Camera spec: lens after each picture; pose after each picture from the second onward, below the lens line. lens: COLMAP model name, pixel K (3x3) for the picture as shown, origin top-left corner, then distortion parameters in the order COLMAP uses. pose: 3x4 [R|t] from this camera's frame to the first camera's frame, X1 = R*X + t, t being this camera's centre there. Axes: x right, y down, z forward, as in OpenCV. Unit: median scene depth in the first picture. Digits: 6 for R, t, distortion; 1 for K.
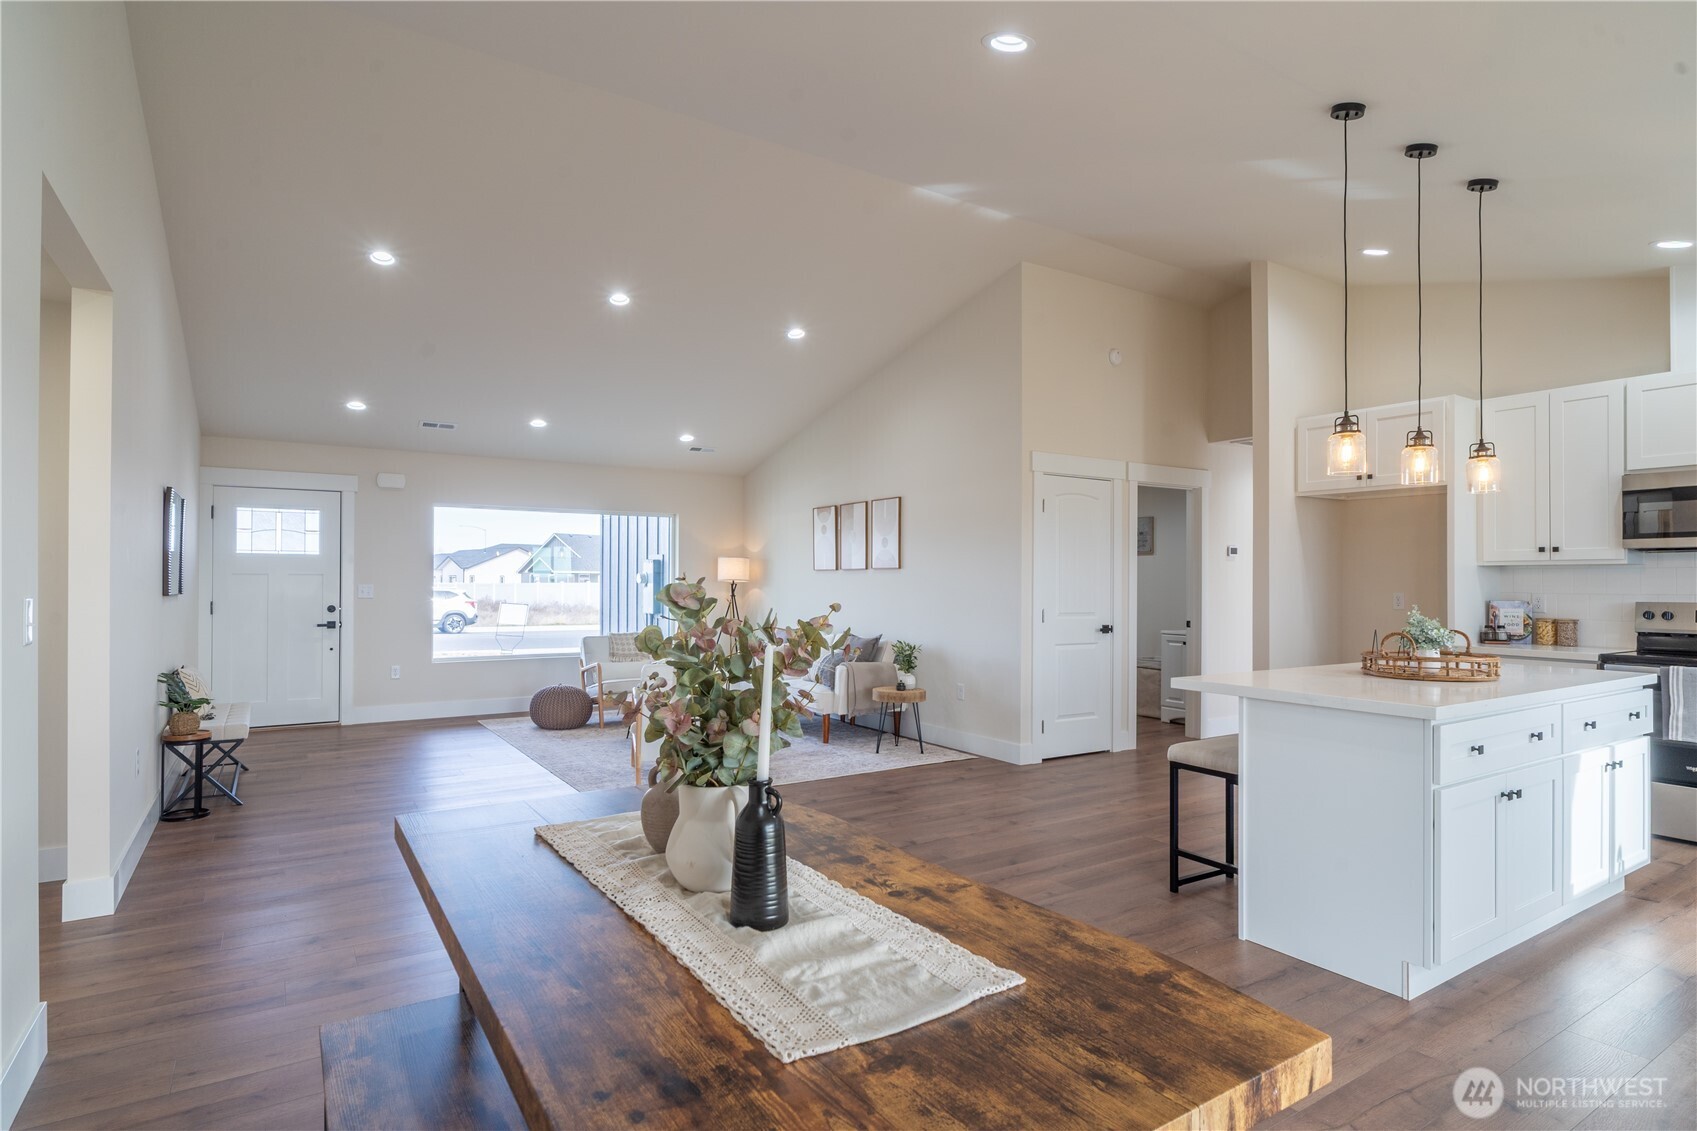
lens RADIAL K [[880.0, 0, 846.5], [0, 880.0, 572.1], [0, 0, 1]] dist [-0.002188, -0.000272]
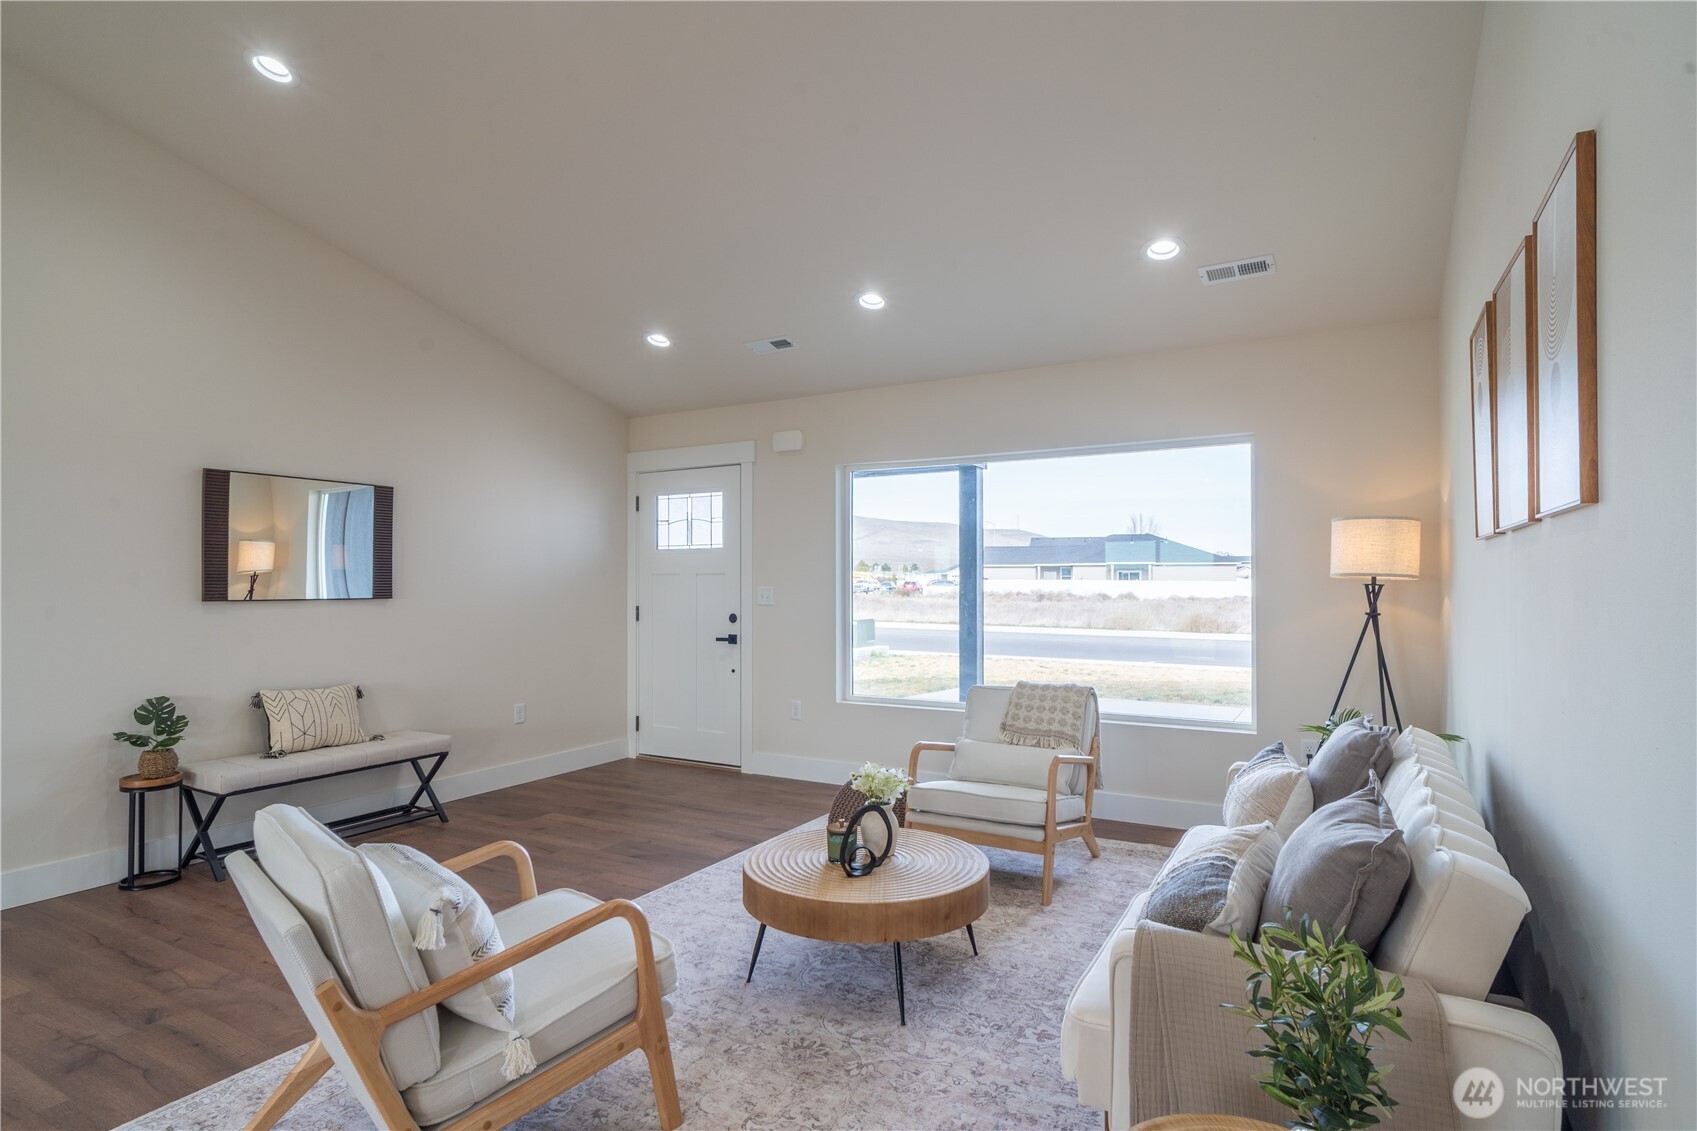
lens RADIAL K [[868.5, 0, 860.7], [0, 868.5, 573.5], [0, 0, 1]] dist [-0.003722, -0.000239]
pose [[0.461705, -0.014020, -0.886923, 0.193226], [0.013265, 0.999872, -0.008900, 0.016312], [0.886934, -0.007656, 0.461832, 1.085223]]
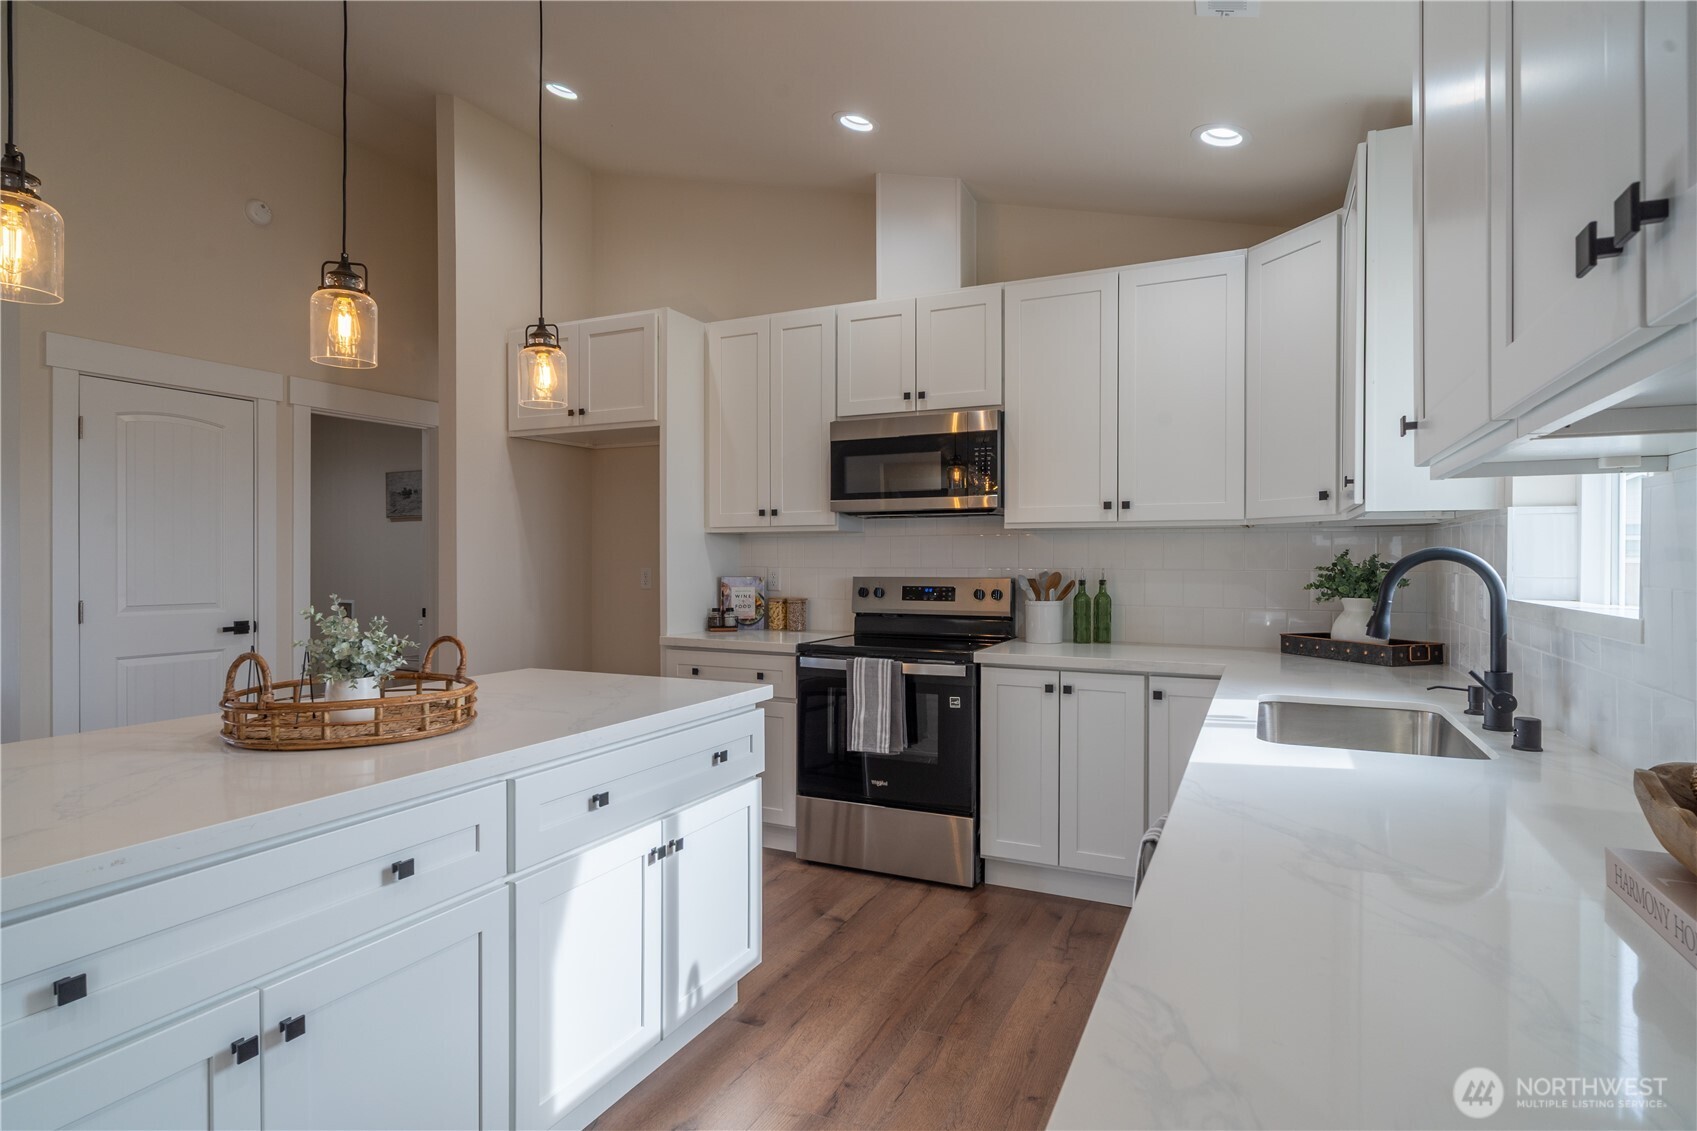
lens RADIAL K [[892.4, 0, 833.2], [0, 892.4, 560.2], [0, 0, 1]] dist [0.000440, -0.000336]
pose [[0.857989, -0.004965, 0.513644, 0.414875], [-0.002335, 0.999905, 0.013565, 0.006247], [-0.513663, -0.012838, 0.857896, 0.259335]]
